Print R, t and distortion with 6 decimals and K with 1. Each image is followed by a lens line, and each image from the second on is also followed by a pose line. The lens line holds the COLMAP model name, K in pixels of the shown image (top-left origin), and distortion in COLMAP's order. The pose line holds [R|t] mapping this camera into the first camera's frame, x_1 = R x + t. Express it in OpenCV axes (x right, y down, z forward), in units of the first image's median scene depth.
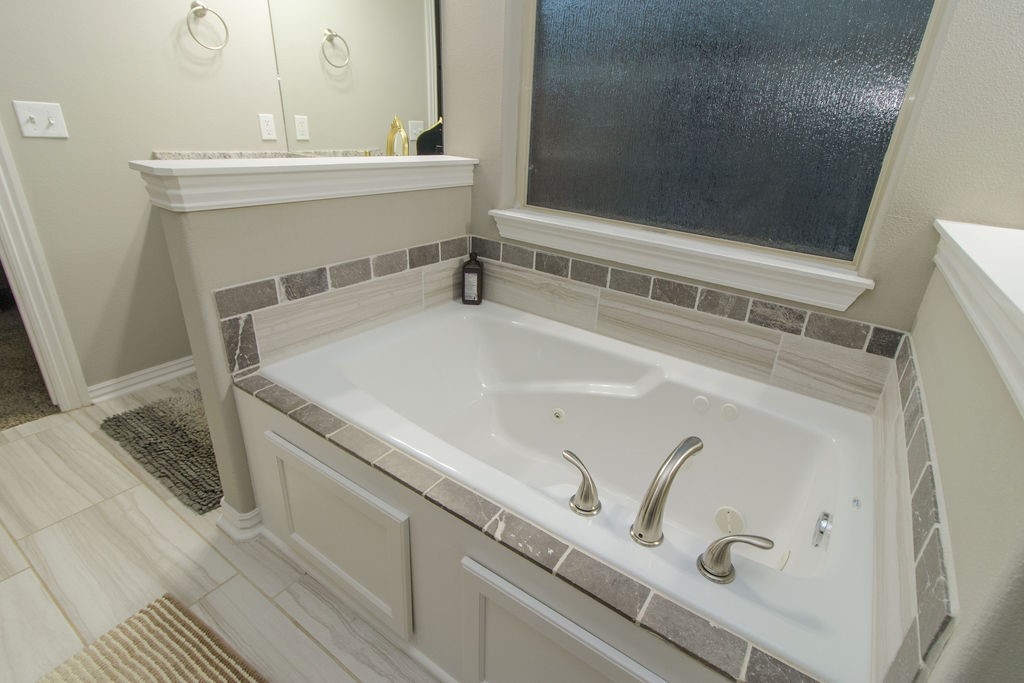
lens RADIAL K [[483.2, 0, 557.5], [0, 483.2, 314.0], [0, 0, 1]] dist [0.004088, 0.000580]
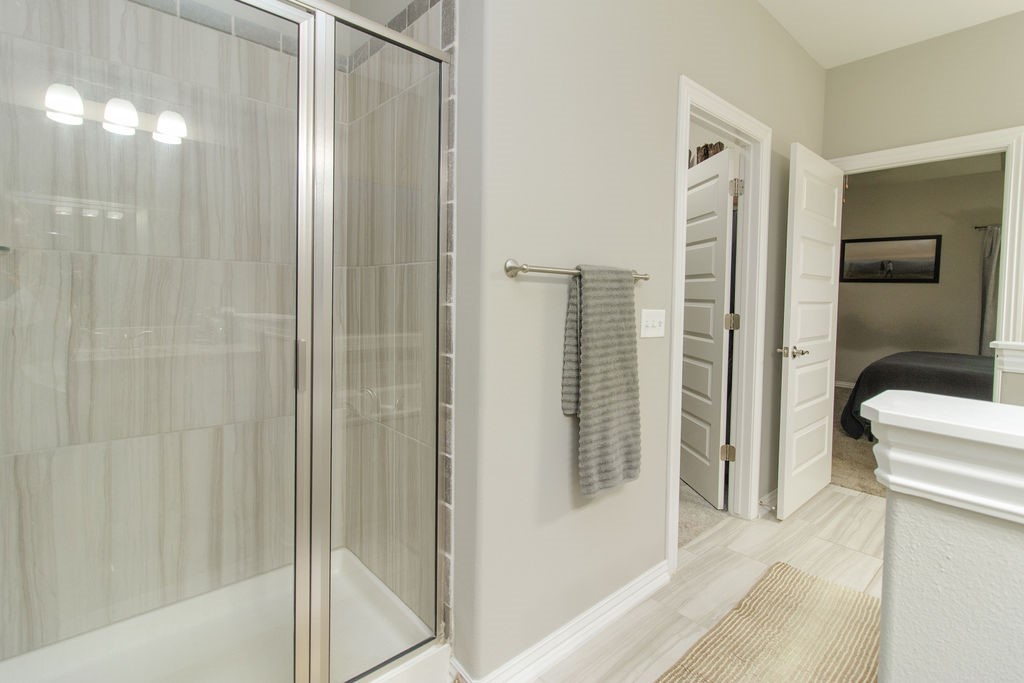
lens RADIAL K [[483.2, 0, 557.5], [0, 483.2, 314.0], [0, 0, 1]] dist [0.004088, 0.000580]
pose [[-0.233956, -0.037013, -0.971542, 0.666998], [-0.392004, 0.918042, 0.059423, 0.052466], [0.889718, 0.394751, -0.229291, 0.014151]]
